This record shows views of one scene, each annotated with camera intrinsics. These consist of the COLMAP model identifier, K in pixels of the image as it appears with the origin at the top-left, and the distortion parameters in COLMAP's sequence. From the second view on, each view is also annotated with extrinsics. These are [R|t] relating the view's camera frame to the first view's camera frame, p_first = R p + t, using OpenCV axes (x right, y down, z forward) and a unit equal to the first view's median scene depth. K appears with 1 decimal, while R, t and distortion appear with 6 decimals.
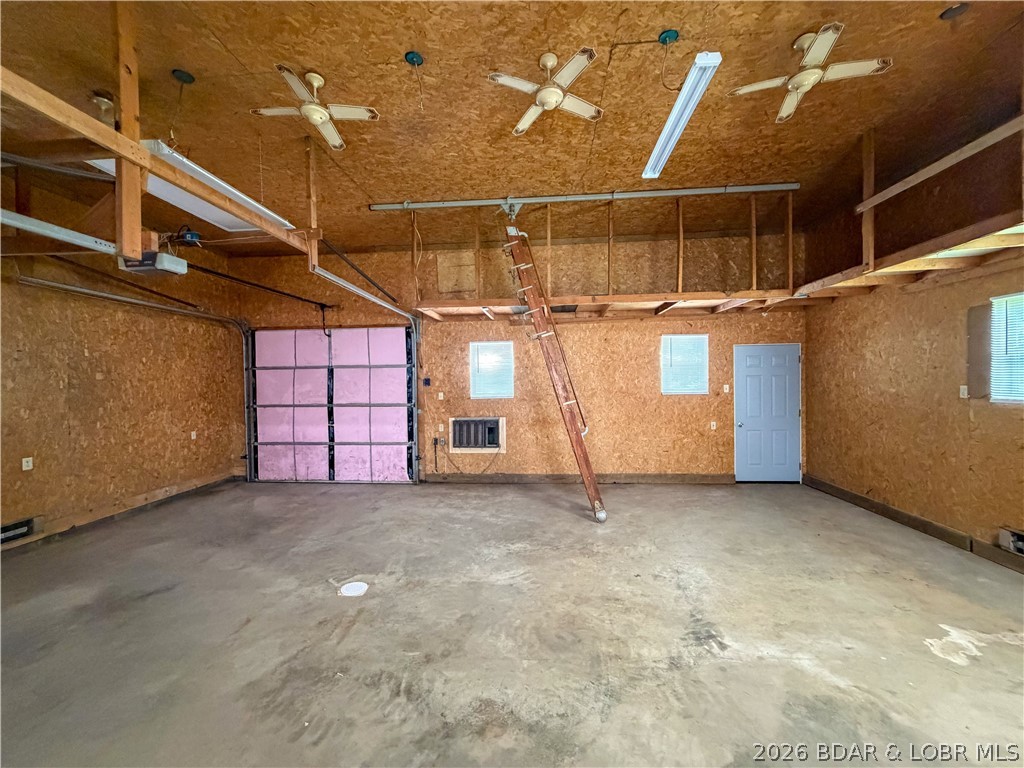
lens RADIAL K [[409.4, 0, 509.9], [0, 409.4, 384.4], [0, 0, 1]] dist [0.000153, 0.000050]
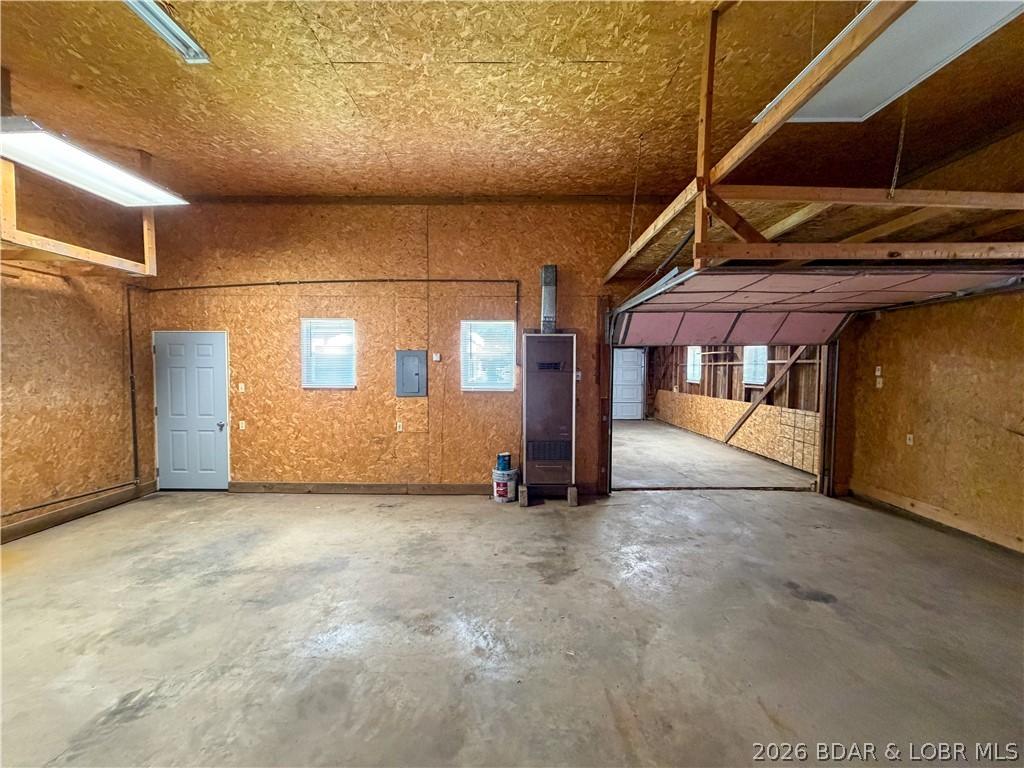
lens RADIAL K [[409.4, 0, 509.9], [0, 409.4, 385.0], [0, 0, 1]] dist [0.000153, 0.000050]
pose [[-0.997046, 0.012811, -0.075733, -0.083087], [0.008437, 0.998293, 0.057791, -0.008990], [0.076344, 0.056981, -0.995452, 0.839036]]
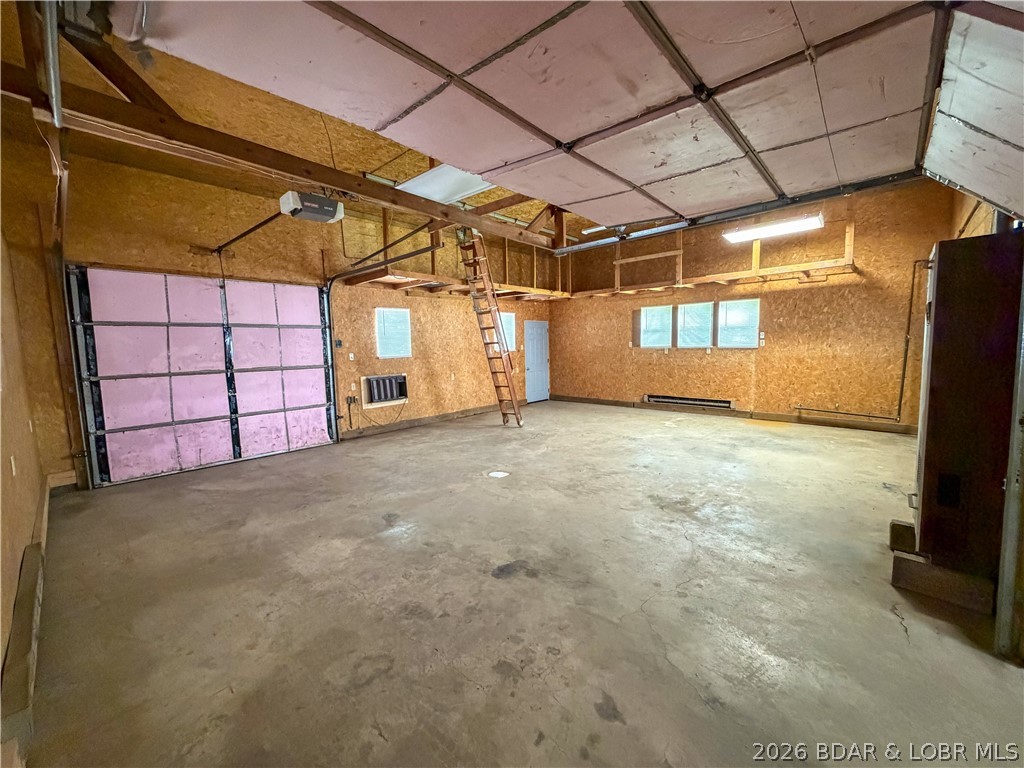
lens RADIAL K [[409.4, 0, 511.1], [0, 409.4, 383.4], [0, 0, 1]] dist [0.000153, 0.000050]
pose [[0.612071, -0.075161, 0.787223, -0.911122], [0.026339, 0.996858, 0.074698, 0.034893], [-0.790364, -0.024986, 0.612128, 0.033793]]
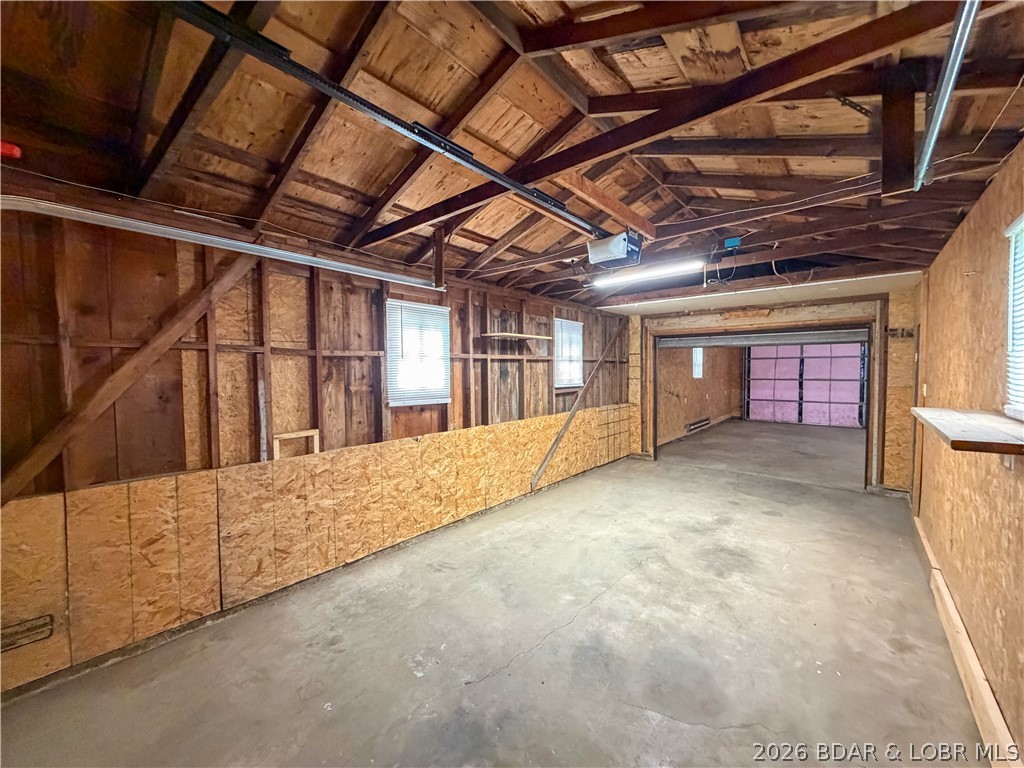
lens RADIAL K [[409.4, 0, 508.9], [0, 409.4, 385.1], [0, 0, 1]] dist [0.000153, 0.000050]
pose [[0.812846, 0.030419, -0.581684, -0.528557], [-0.012778, 0.999326, 0.034404, 0.036868], [0.582339, -0.020532, 0.812687, -1.399013]]
